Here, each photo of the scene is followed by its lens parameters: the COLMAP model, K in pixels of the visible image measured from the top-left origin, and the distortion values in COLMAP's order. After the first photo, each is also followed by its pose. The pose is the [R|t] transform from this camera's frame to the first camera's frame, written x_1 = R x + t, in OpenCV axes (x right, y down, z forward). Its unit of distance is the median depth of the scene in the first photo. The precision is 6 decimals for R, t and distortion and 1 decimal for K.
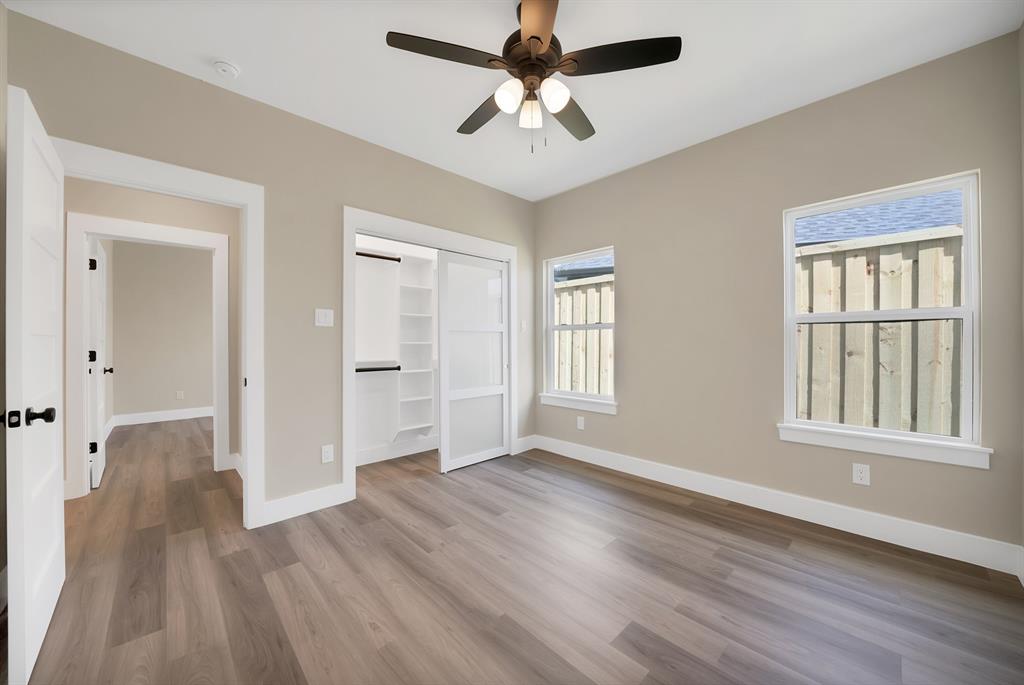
lens RADIAL K [[369.5, 0, 506.6], [0, 369.5, 343.7], [0, 0, 1]] dist [-0.025120, 0.001859]
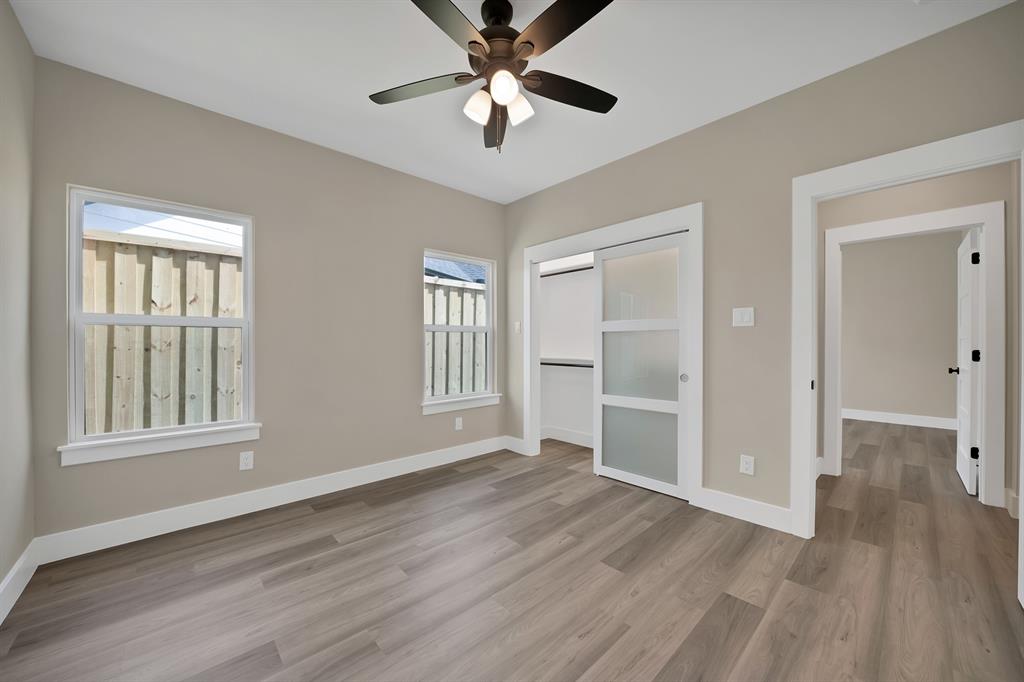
lens RADIAL K [[369.5, 0, 508.2], [0, 369.5, 345.2], [0, 0, 1]] dist [-0.025120, 0.001859]
pose [[0.030980, 0.000945, 0.999520, -0.782929], [0.000567, 0.999999, -0.000963, 0.000418], [-0.999520, 0.000597, 0.030980, 0.812104]]
